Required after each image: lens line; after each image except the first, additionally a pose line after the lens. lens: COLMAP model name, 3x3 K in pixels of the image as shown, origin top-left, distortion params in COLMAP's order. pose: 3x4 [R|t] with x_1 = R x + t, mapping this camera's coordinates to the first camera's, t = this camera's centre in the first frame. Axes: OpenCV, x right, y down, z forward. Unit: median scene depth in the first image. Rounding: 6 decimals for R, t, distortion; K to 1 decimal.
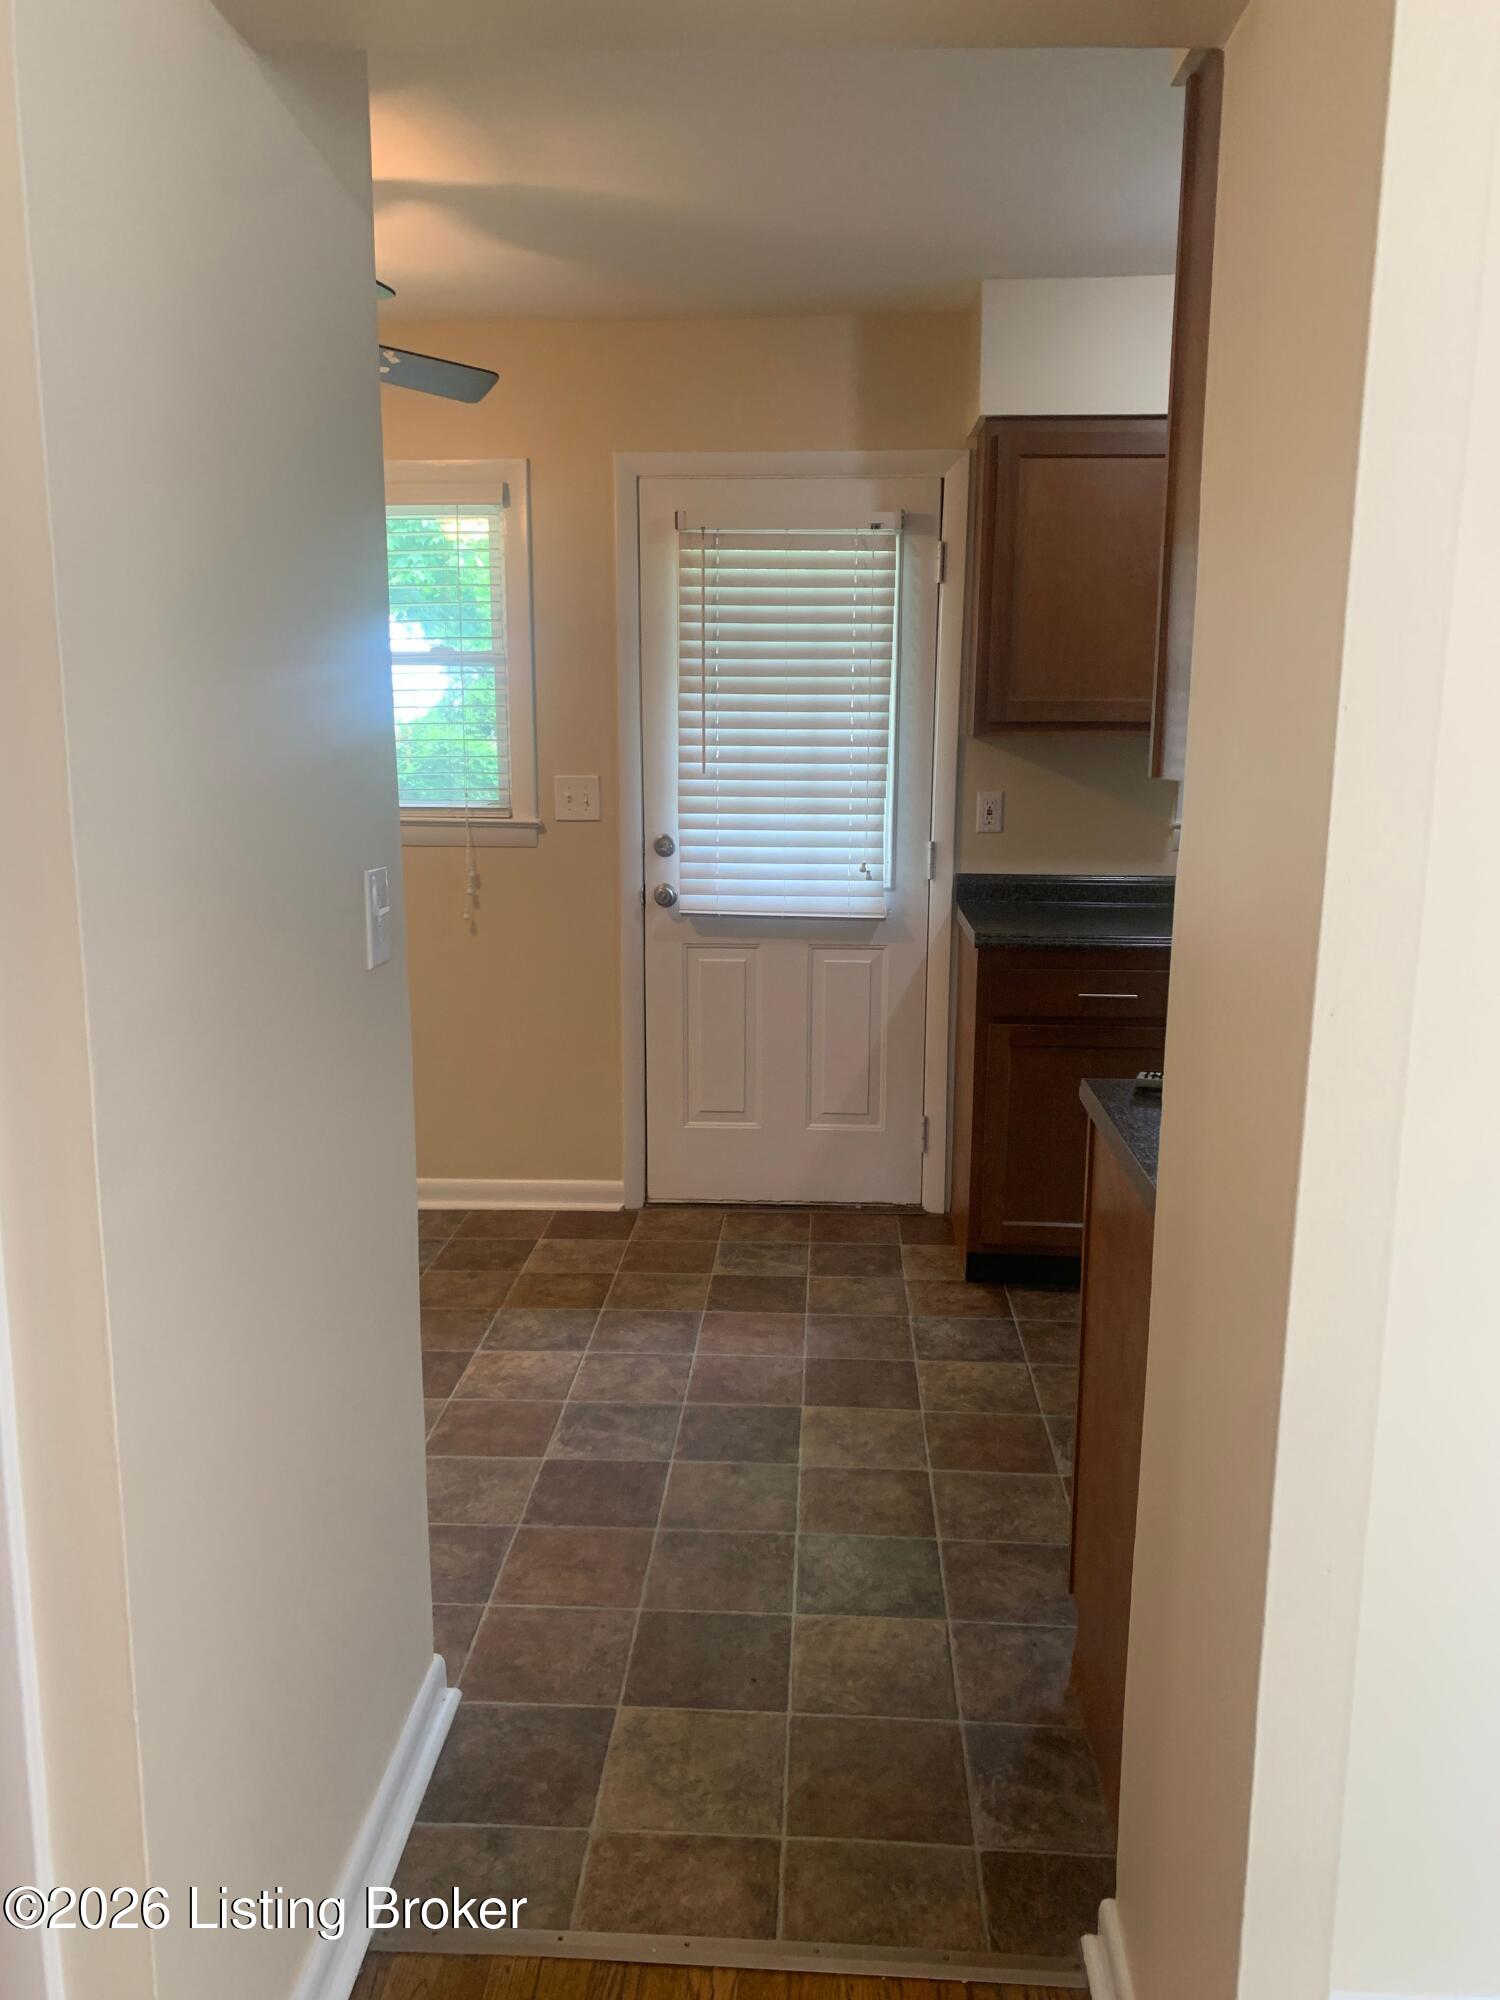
lens RADIAL K [[1525.8, 0, 750.0], [0, 1525.8, 1000.0], [0, 0, 1]] dist [0.010833, 0.000682]
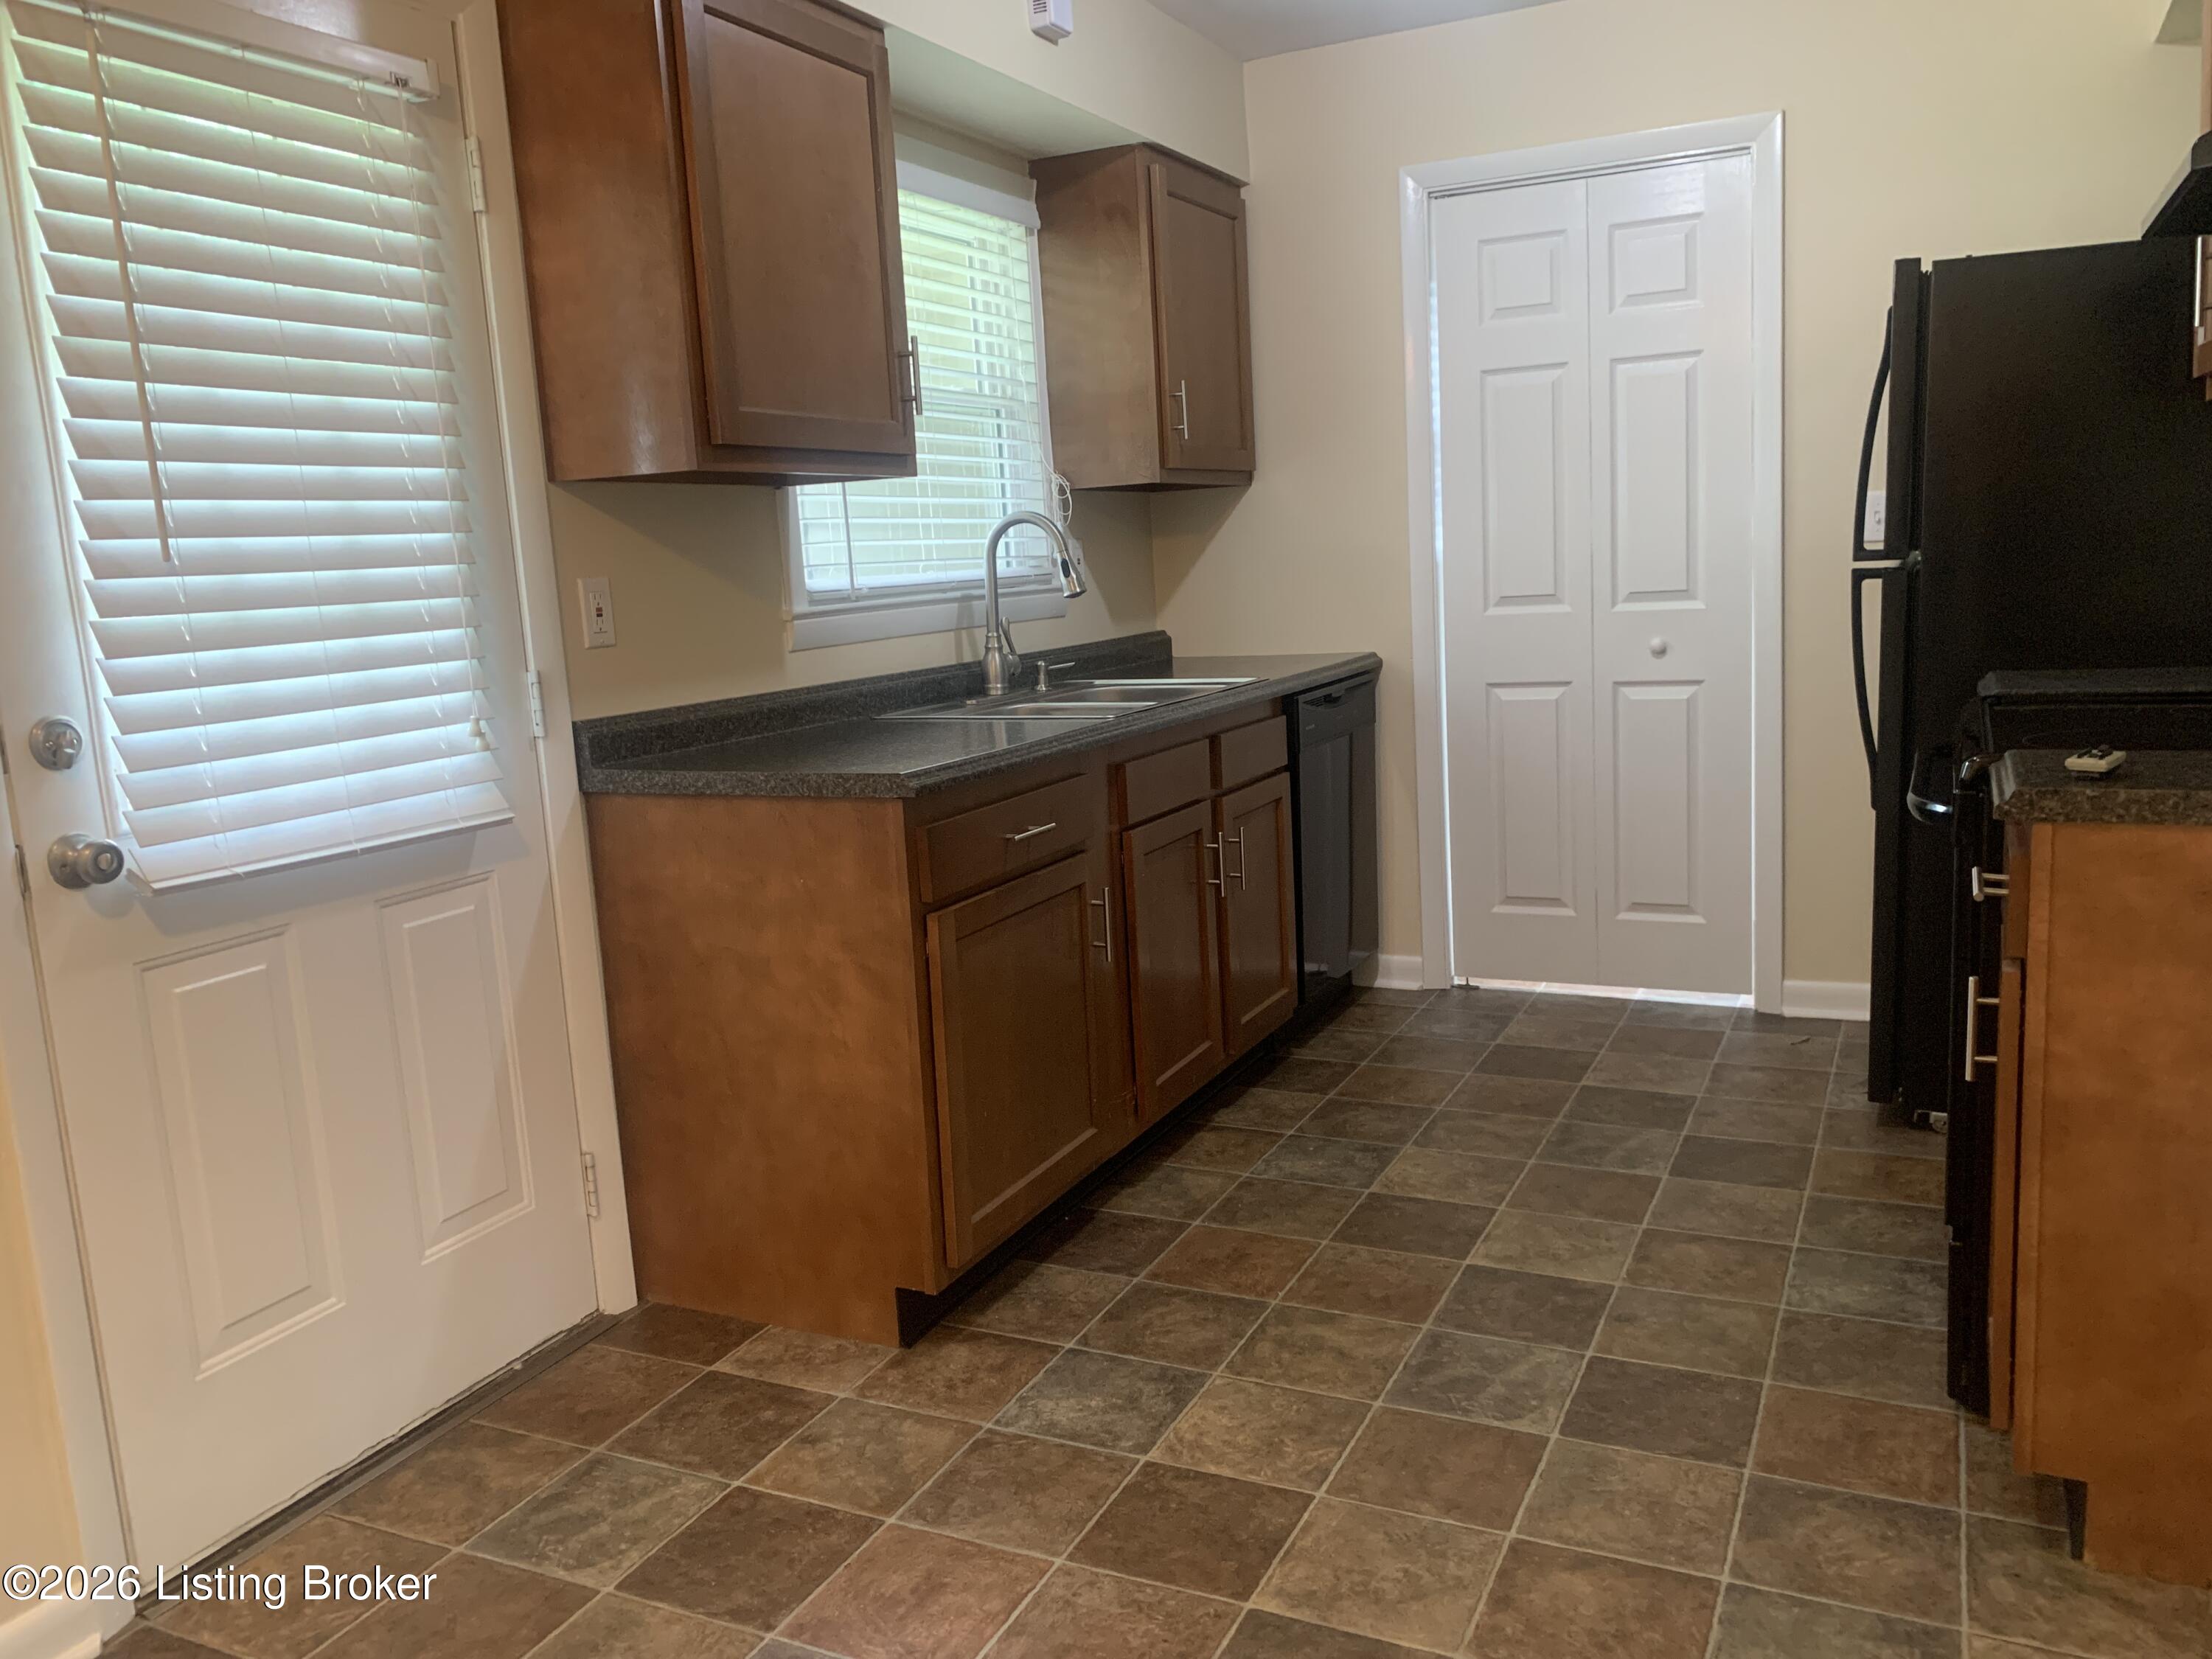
lens RADIAL K [[1687.5, 0, 1110.4], [0, 1687.5, 789.9], [0, 0, 1]] dist [0.010833, 0.000682]
pose [[0.385867, -0.155650, 0.909329, -0.403988], [0.234573, 0.969824, 0.066465, -0.057396], [-0.892234, 0.187658, 0.410734, 0.609701]]
